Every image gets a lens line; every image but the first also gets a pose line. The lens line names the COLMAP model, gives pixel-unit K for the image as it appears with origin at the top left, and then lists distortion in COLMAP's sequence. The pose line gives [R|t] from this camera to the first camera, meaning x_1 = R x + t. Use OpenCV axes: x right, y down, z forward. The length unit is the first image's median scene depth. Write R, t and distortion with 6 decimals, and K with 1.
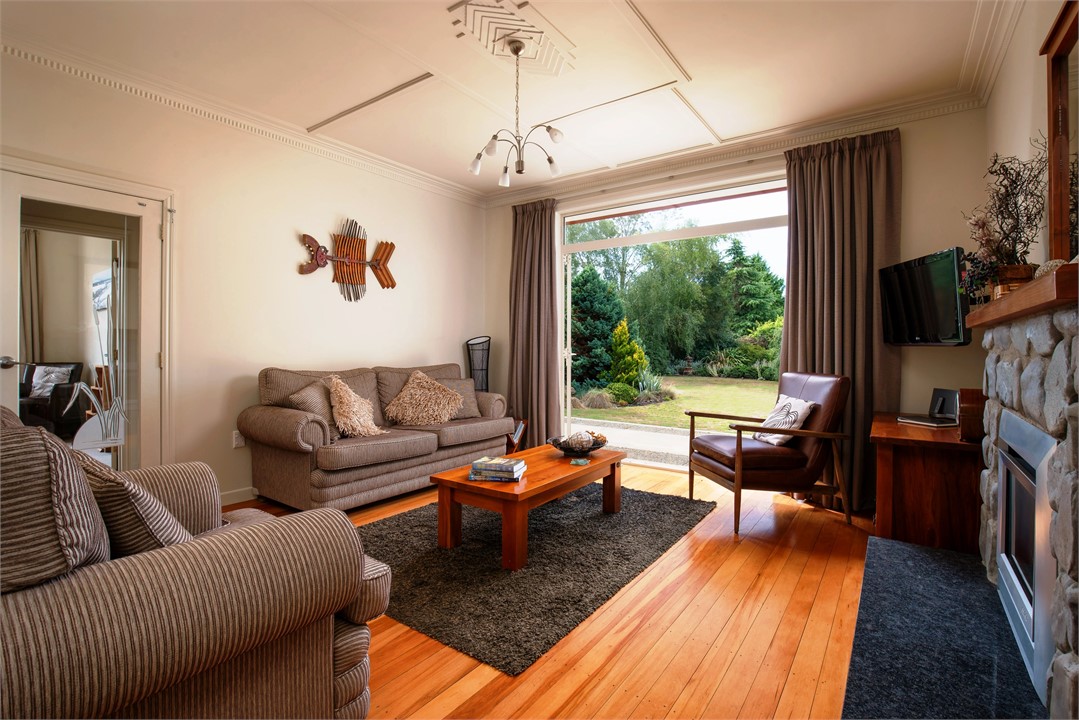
lens RADIAL K [[493.2, 0, 536.7], [0, 493.2, 360.9], [0, 0, 1]] dist [-0.018200, -0.000057]
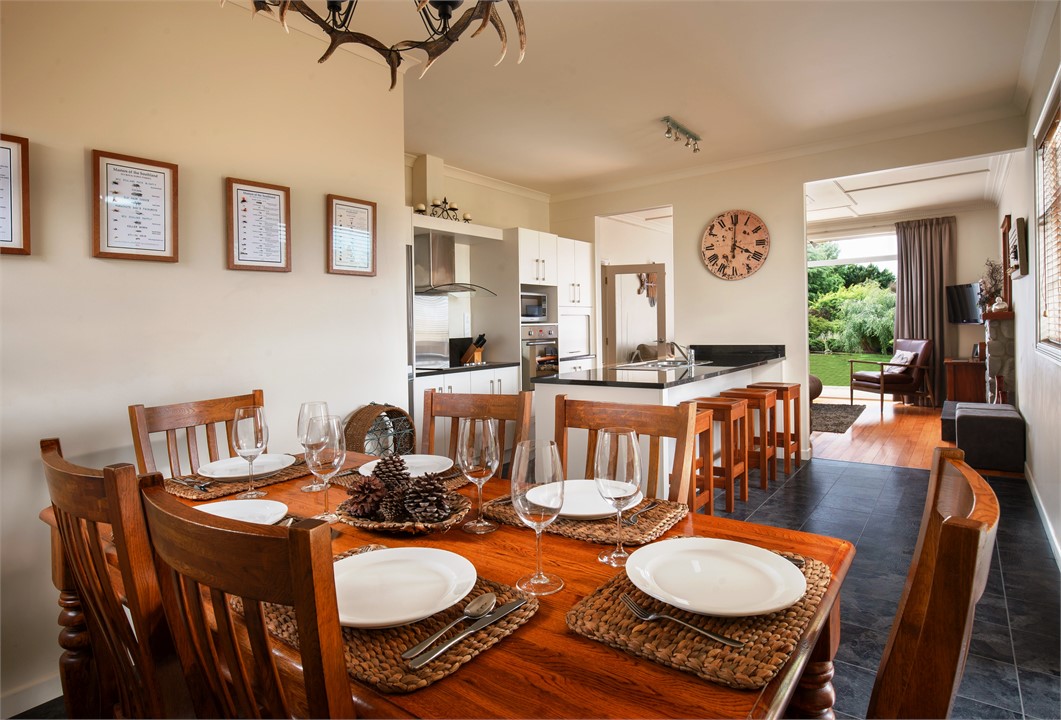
lens RADIAL K [[585.5, 0, 533.3], [0, 585.5, 349.1], [0, 0, 1]] dist [-0.002996, -0.000043]
pose [[0.999585, -0.028500, -0.004185, -0.224400], [0.028557, 0.999492, 0.014134, -0.002761], [0.003780, -0.014248, 0.999891, -0.319411]]
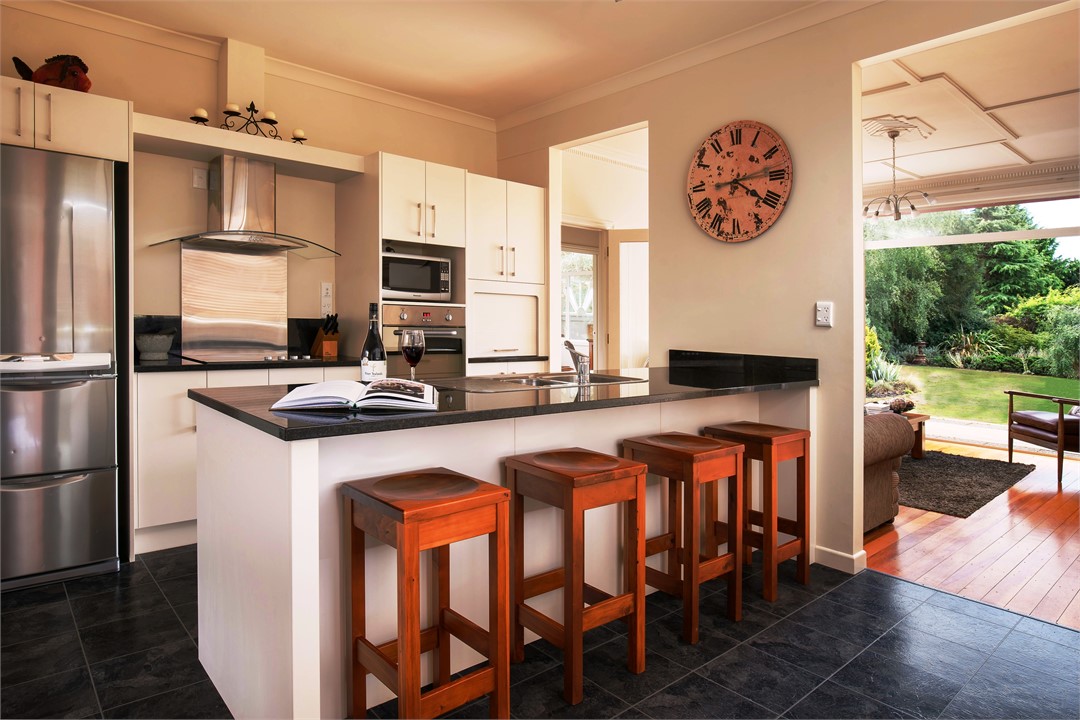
lens RADIAL K [[639.8, 0, 526.8], [0, 639.8, 315.2], [0, 0, 1]] dist [-0.010042, -0.000951]
pose [[0.974894, 0.017923, -0.221947, -0.123204], [-0.025740, 0.999144, -0.032378, -0.001004], [0.221177, 0.037278, 0.974521, -0.197455]]
